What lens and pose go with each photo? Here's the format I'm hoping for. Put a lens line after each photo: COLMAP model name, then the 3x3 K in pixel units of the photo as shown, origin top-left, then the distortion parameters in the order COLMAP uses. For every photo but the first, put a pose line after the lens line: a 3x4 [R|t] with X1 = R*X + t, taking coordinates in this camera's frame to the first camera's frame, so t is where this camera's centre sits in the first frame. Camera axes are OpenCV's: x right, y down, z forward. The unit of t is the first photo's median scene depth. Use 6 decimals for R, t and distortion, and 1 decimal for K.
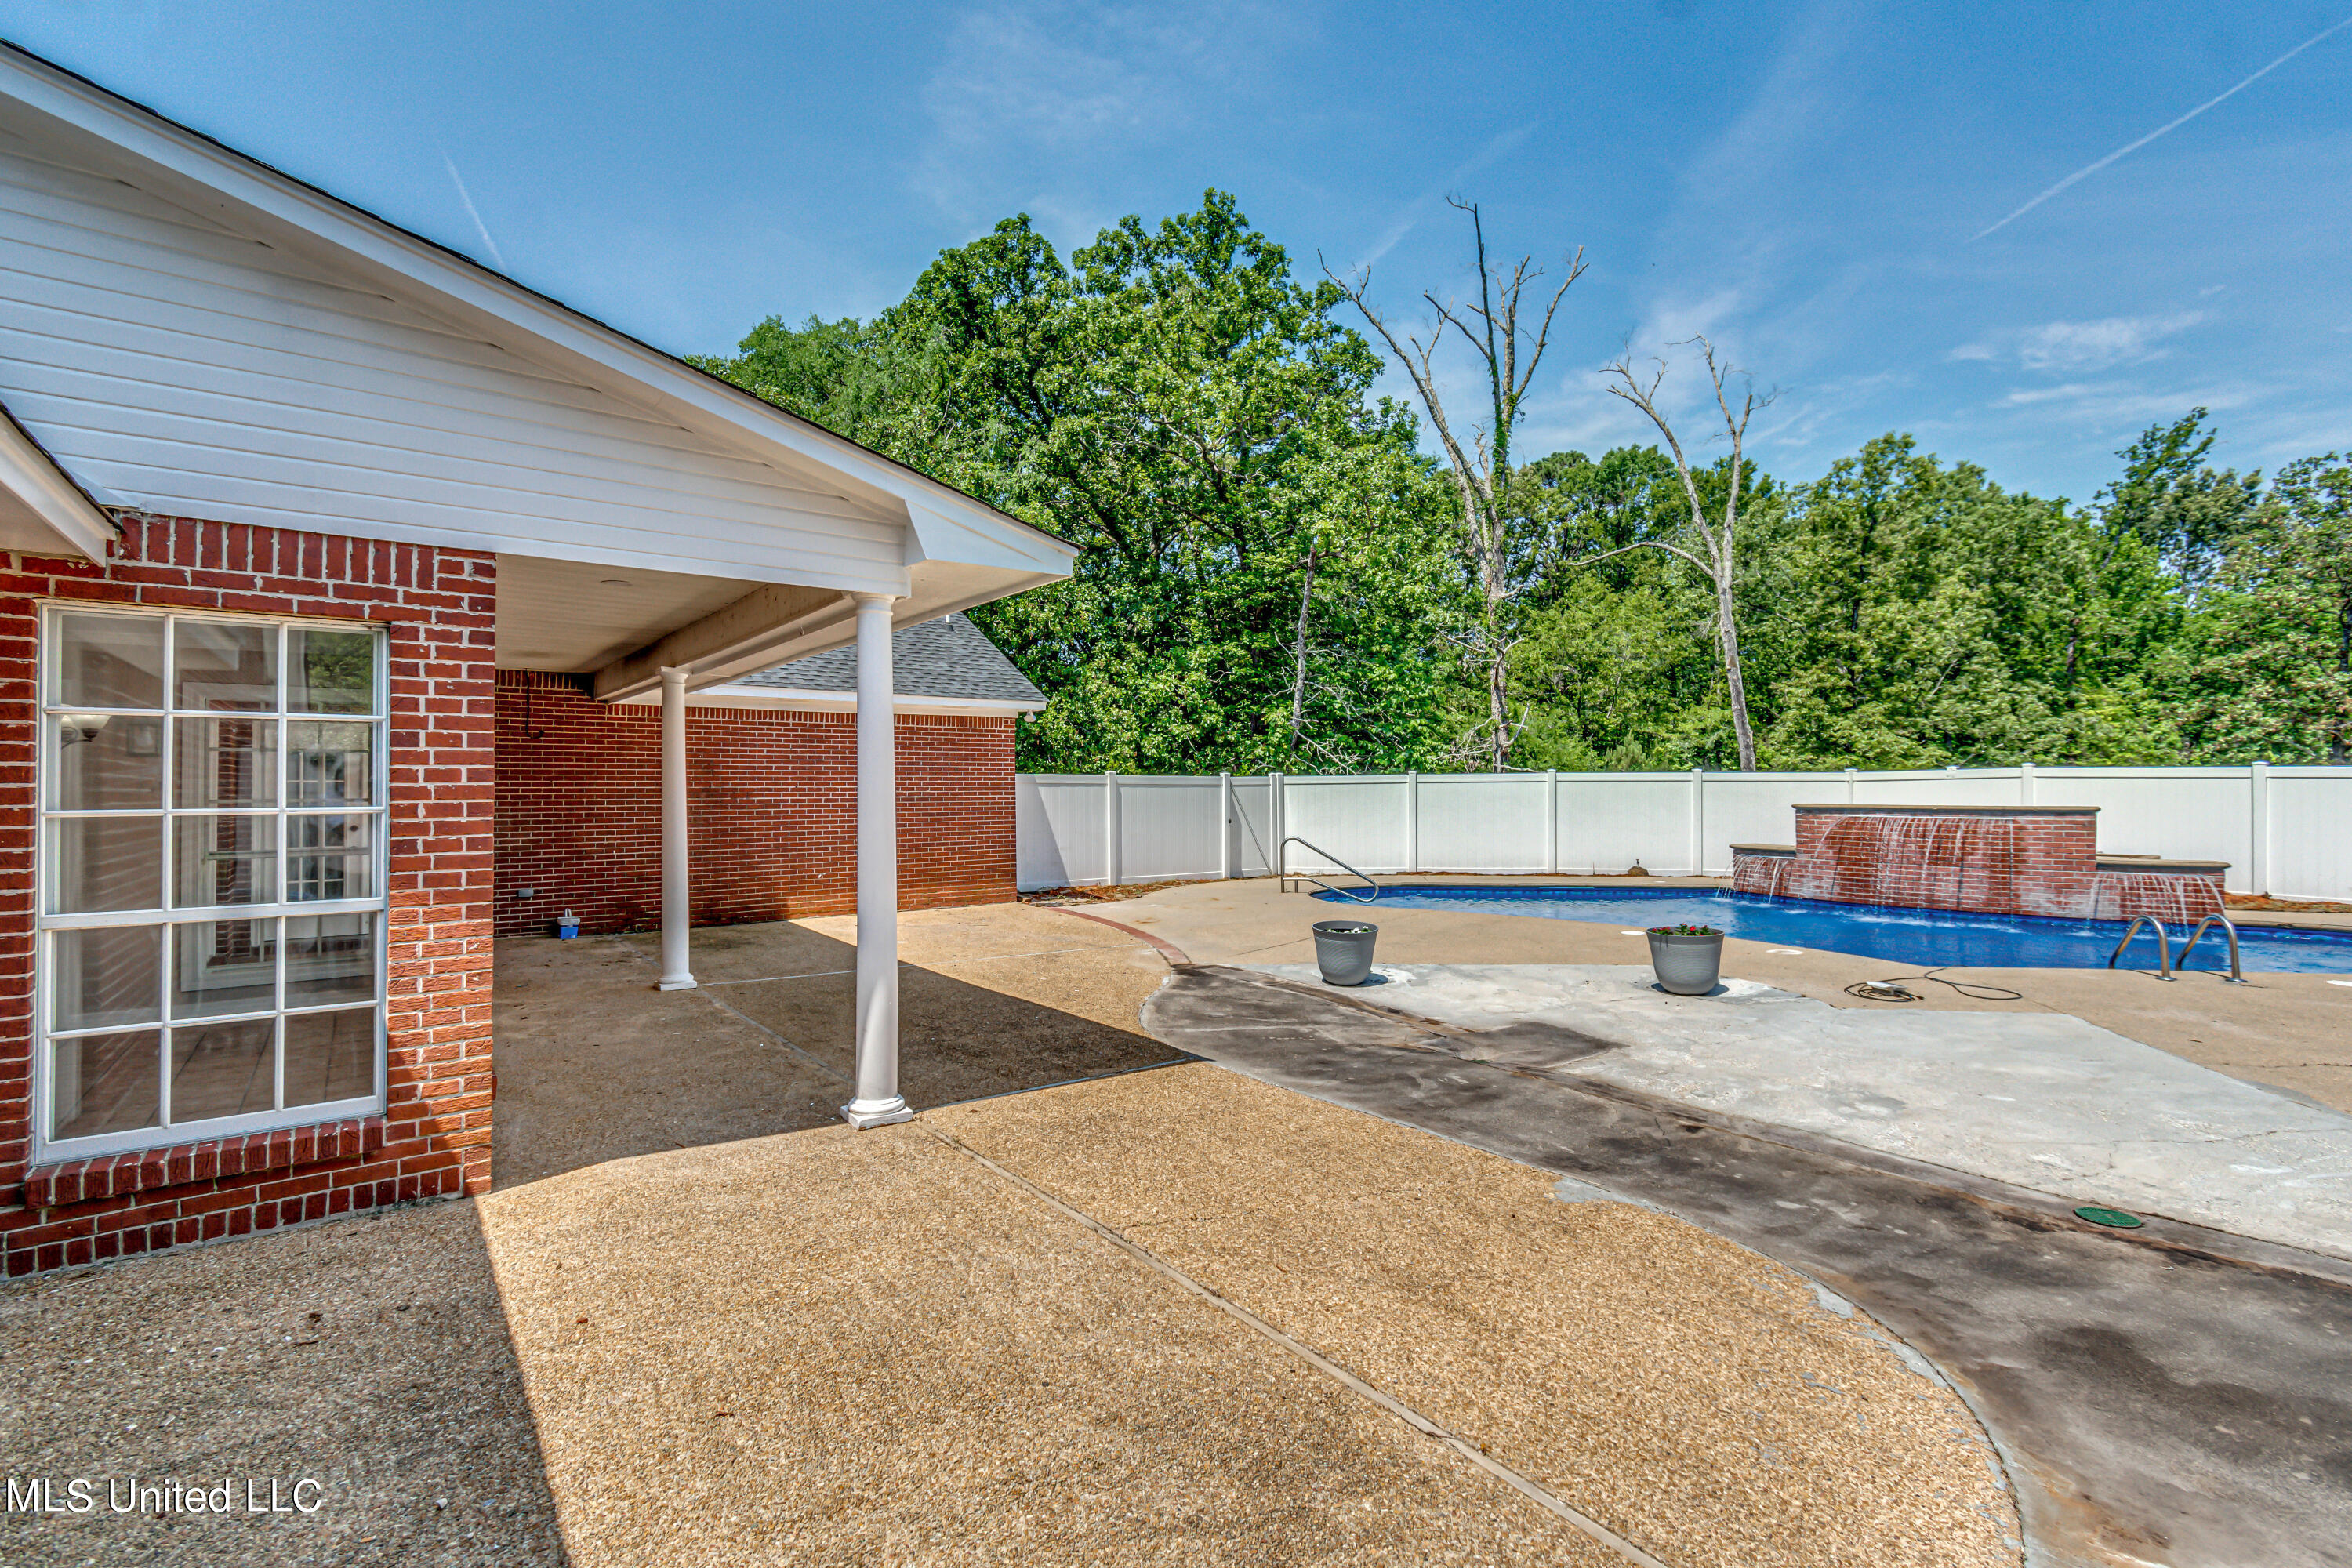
lens RADIAL K [[1067.6, 0, 1176.4], [0, 1067.6, 774.0], [0, 0, 1]] dist [-0.001144, -0.000986]
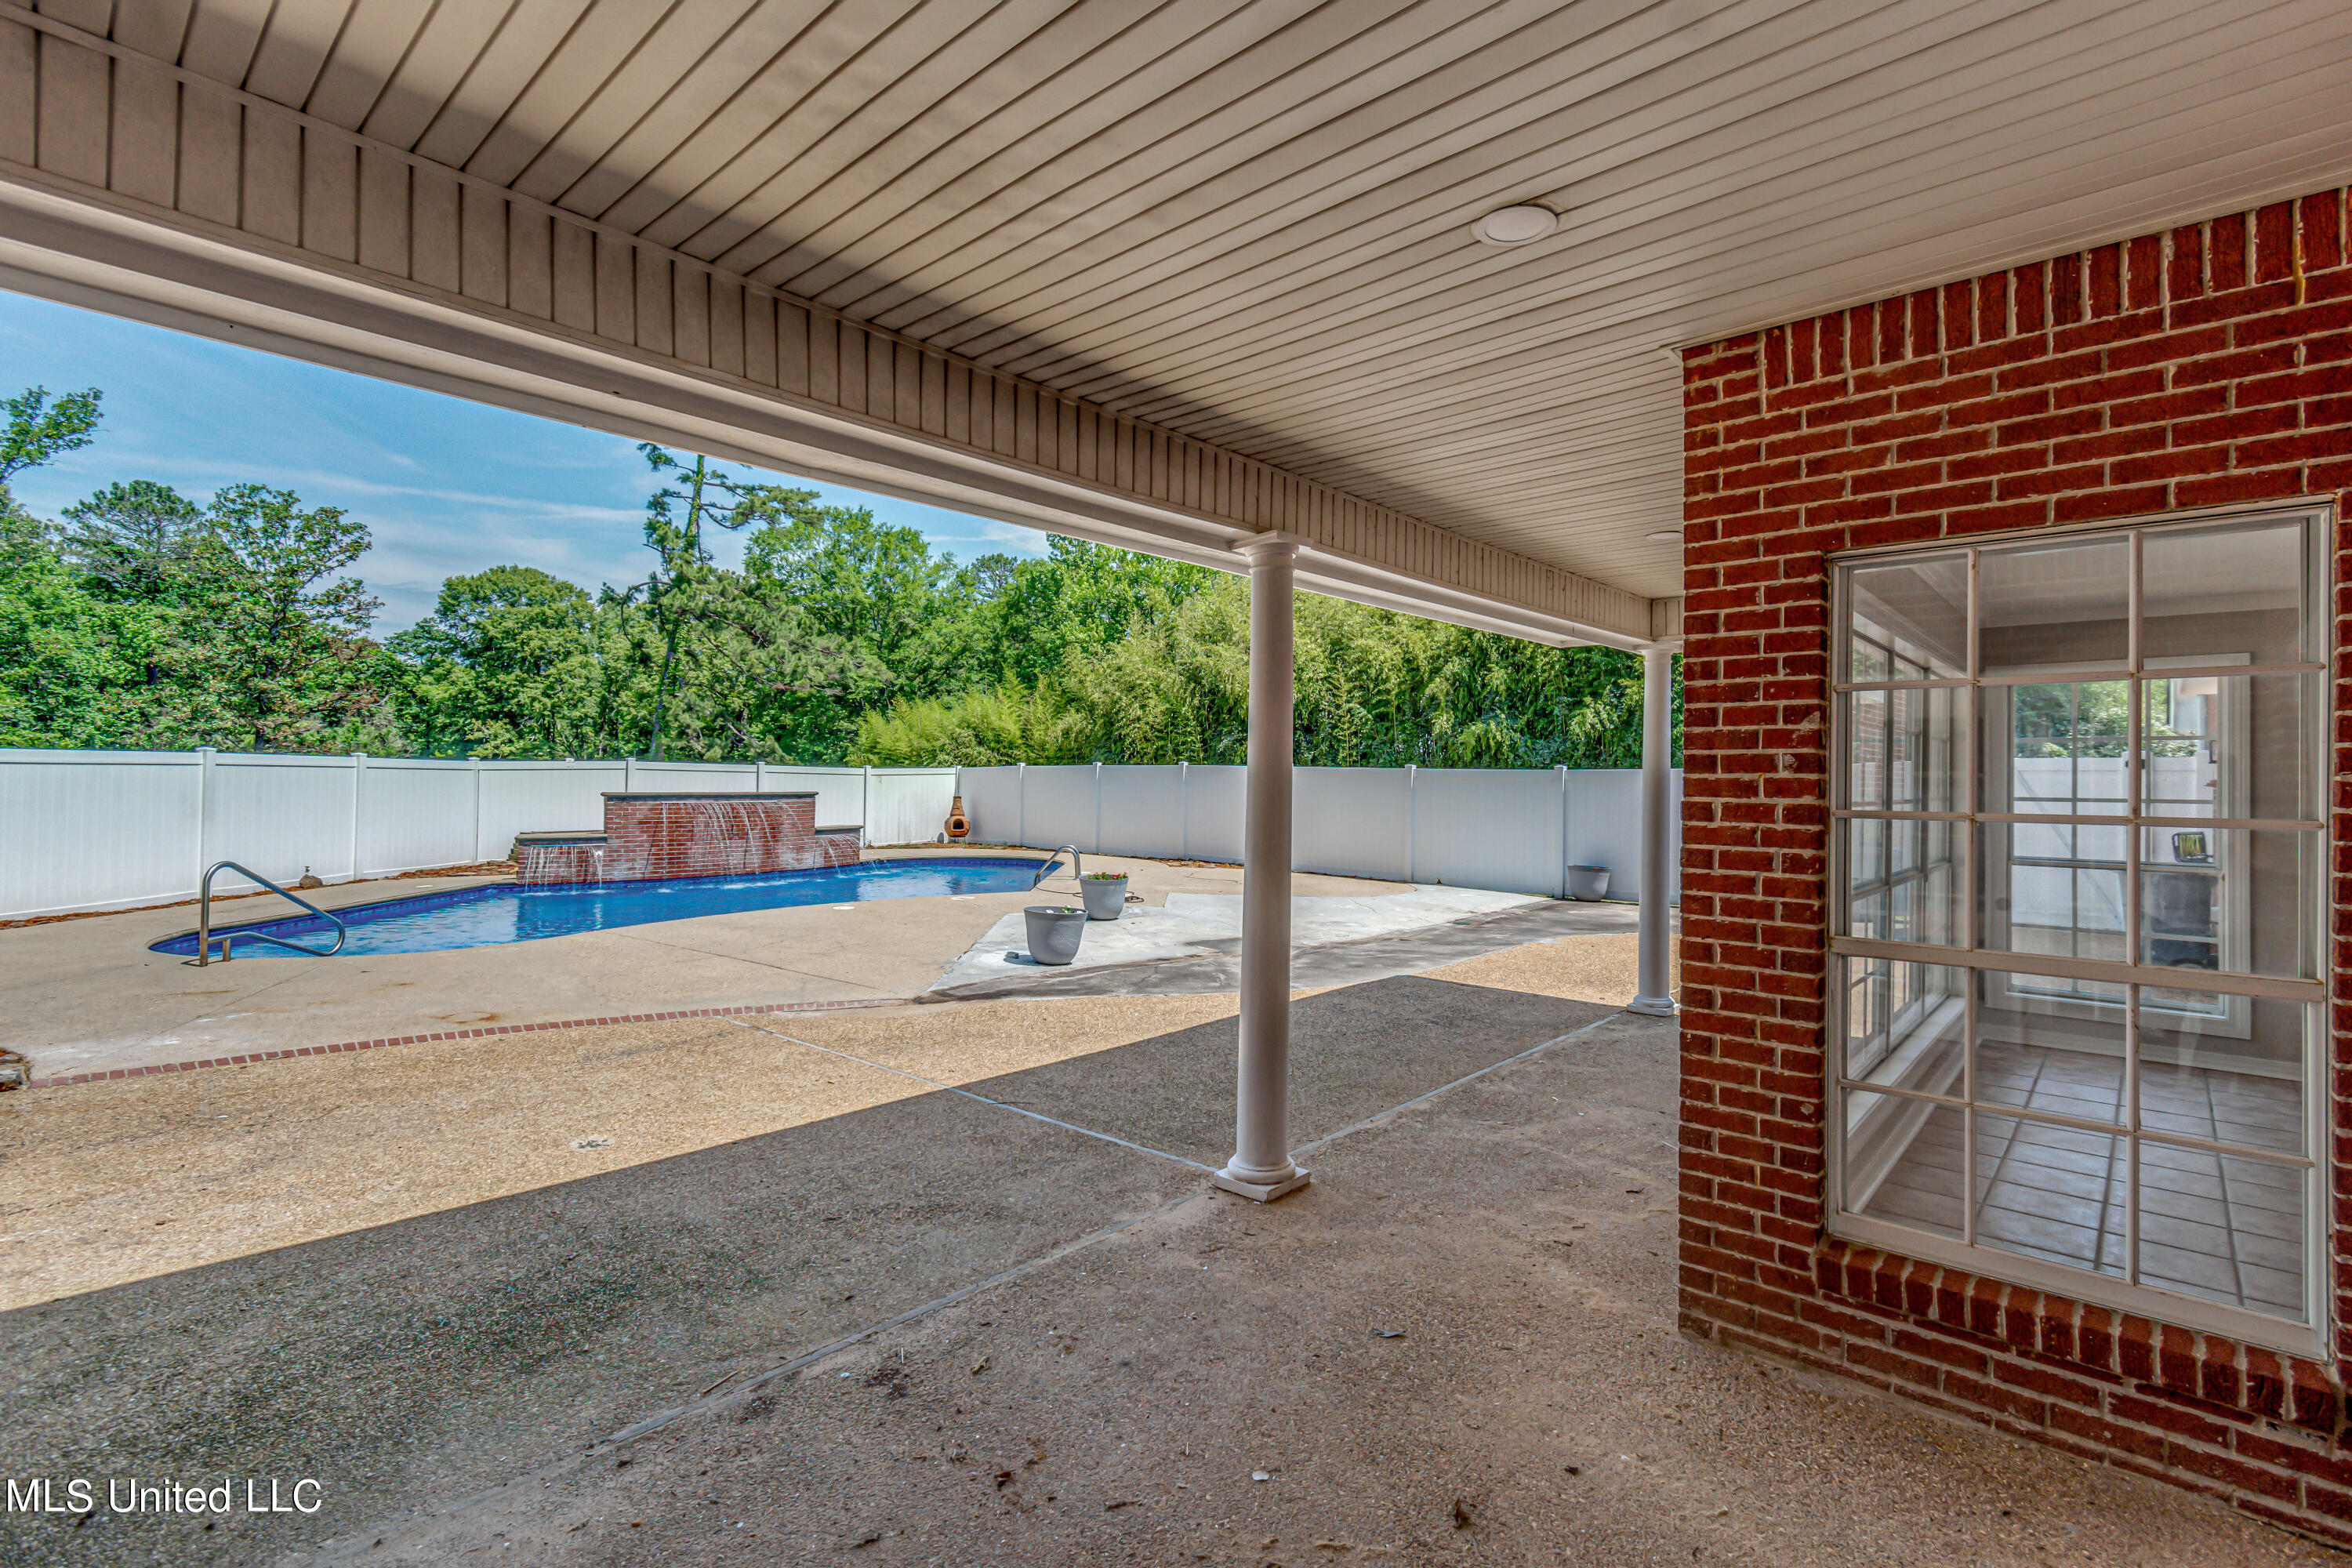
lens RADIAL K [[1068.1, 0, 1257.2], [0, 1068.1, 770.8], [0, 0, 1]] dist [-0.001300, -0.000262]
pose [[-0.223795, 0.012598, 0.974555, -0.189752], [-0.019926, 0.999648, -0.017499, 0.003966], [-0.974433, -0.023335, -0.223465, 0.196994]]
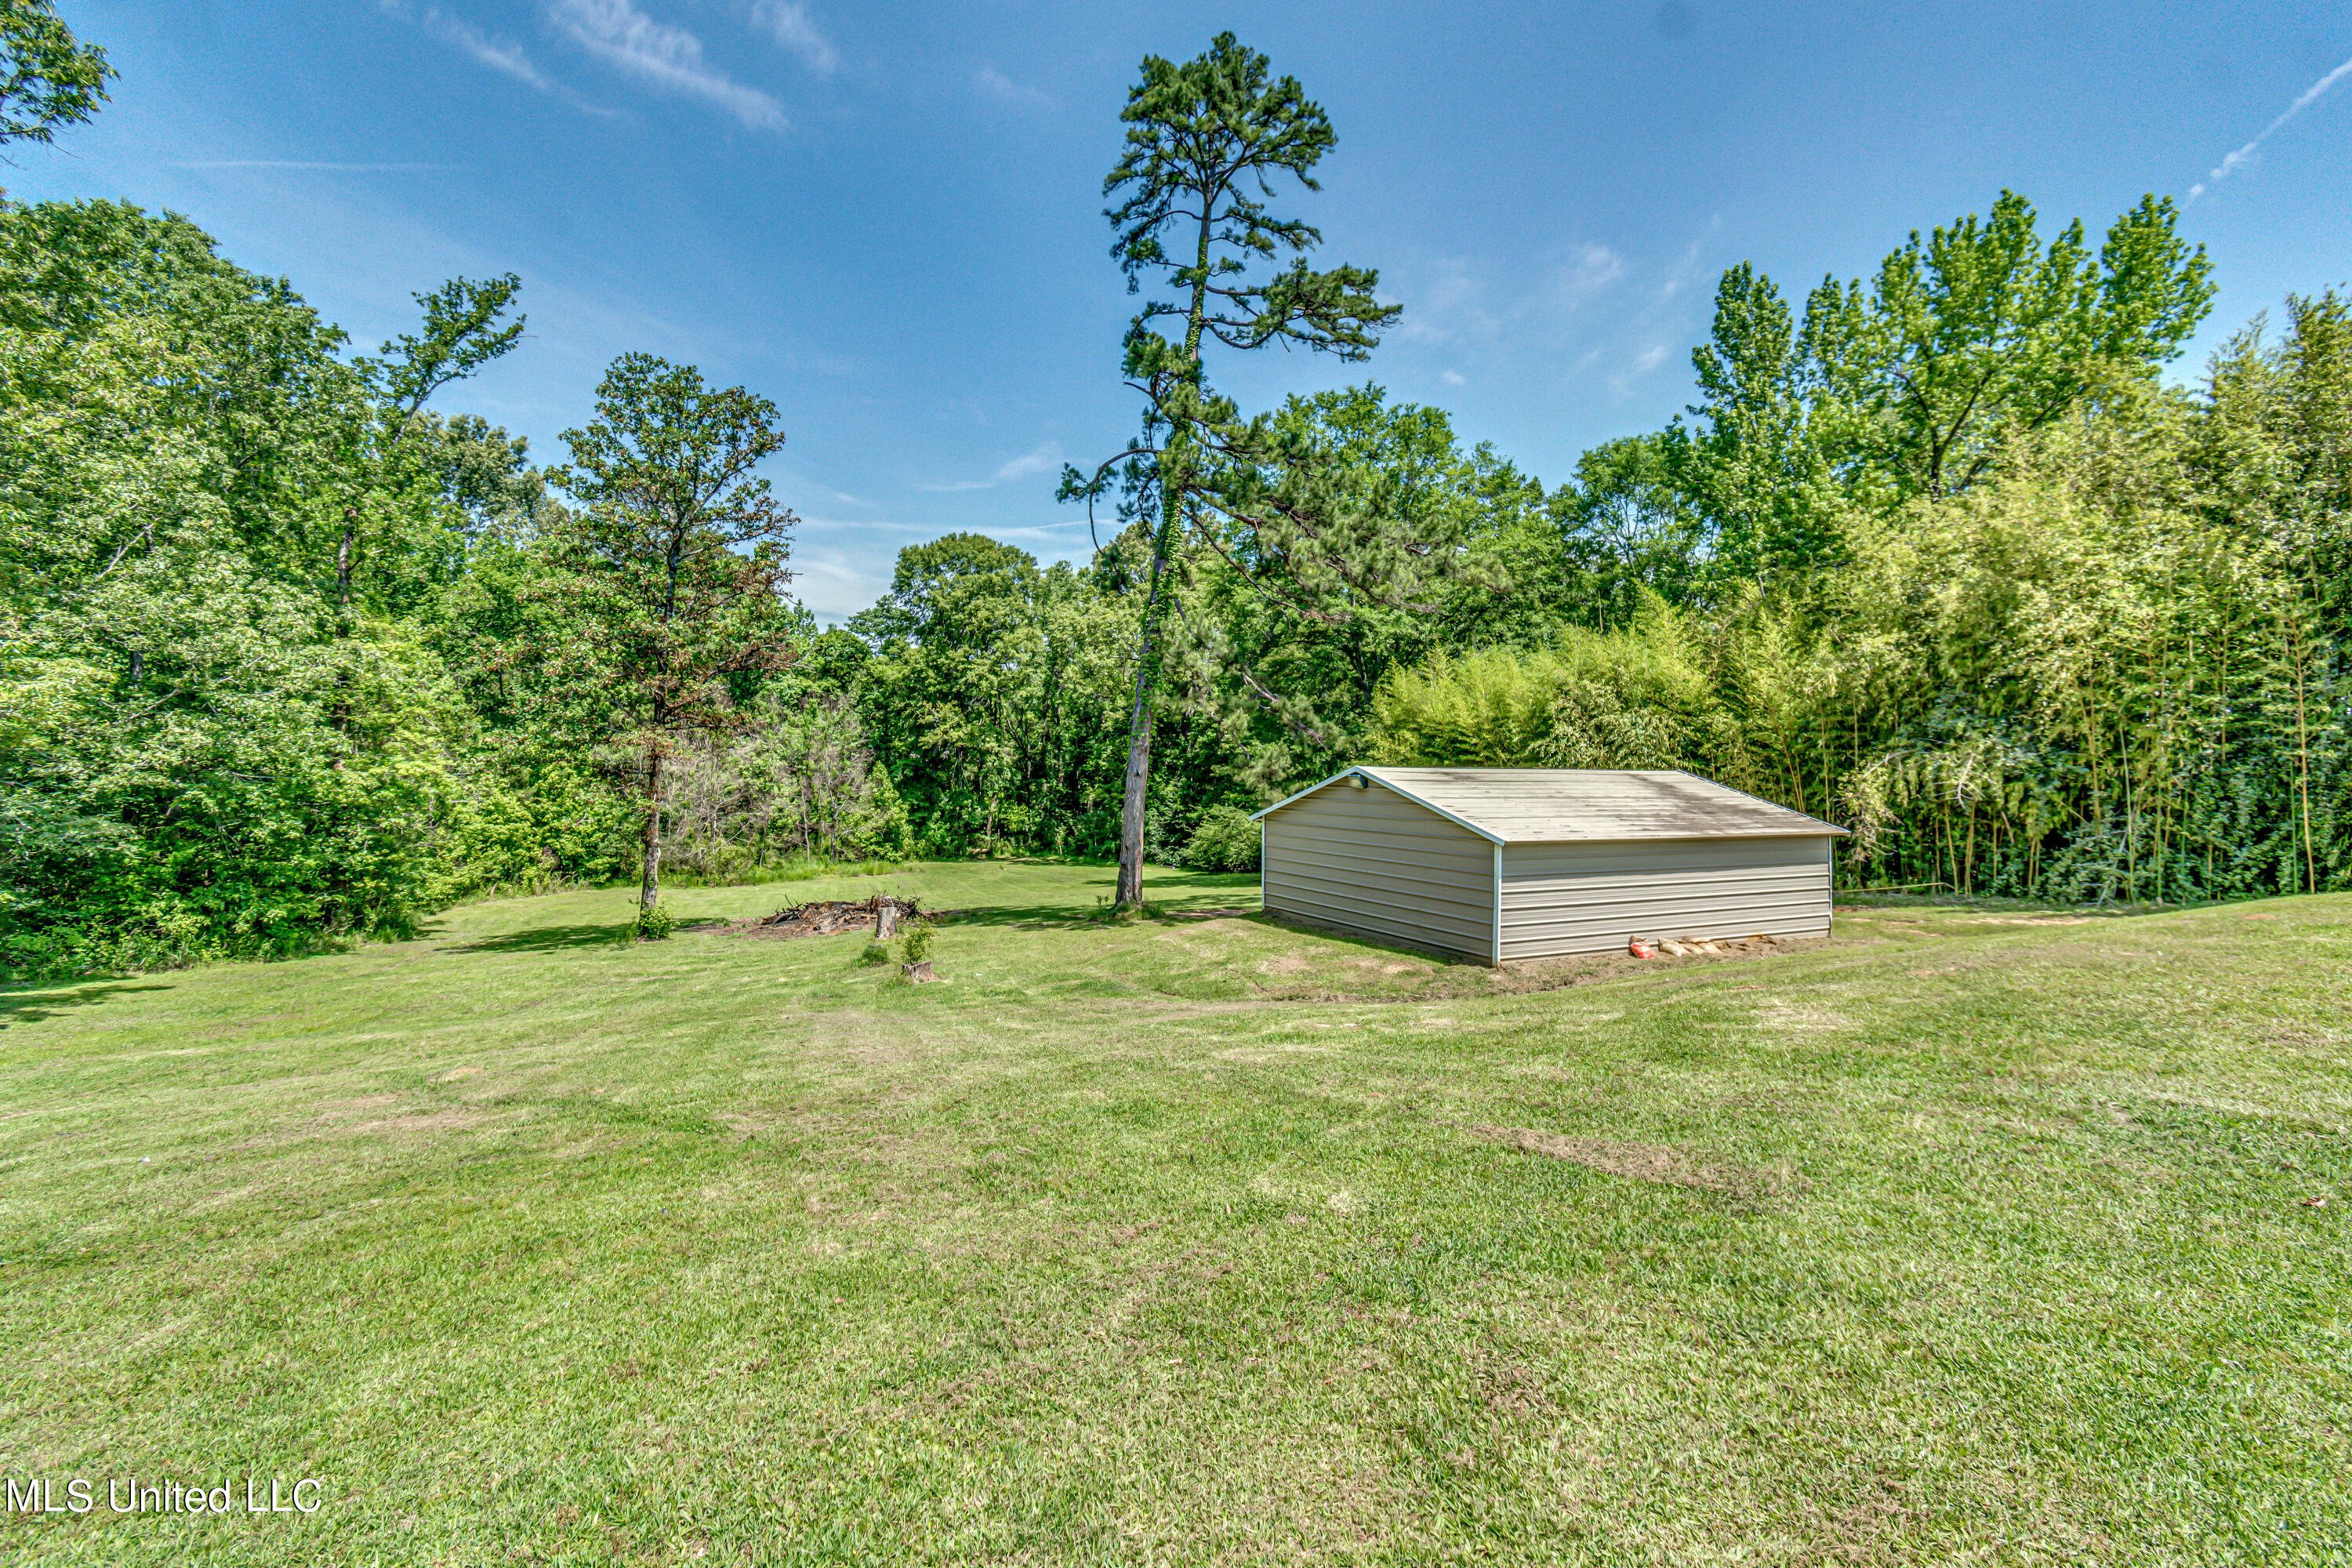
lens RADIAL K [[1067.6, 0, 1176.4], [0, 1067.6, 774.0], [0, 0, 1]] dist [-0.001144, -0.000986]
pose [[0.192077, 0.005077, 0.981367, 0.301937], [-0.028704, 0.999588, 0.000447, 0.009815], [-0.980960, -0.028255, 0.192144, 0.380033]]
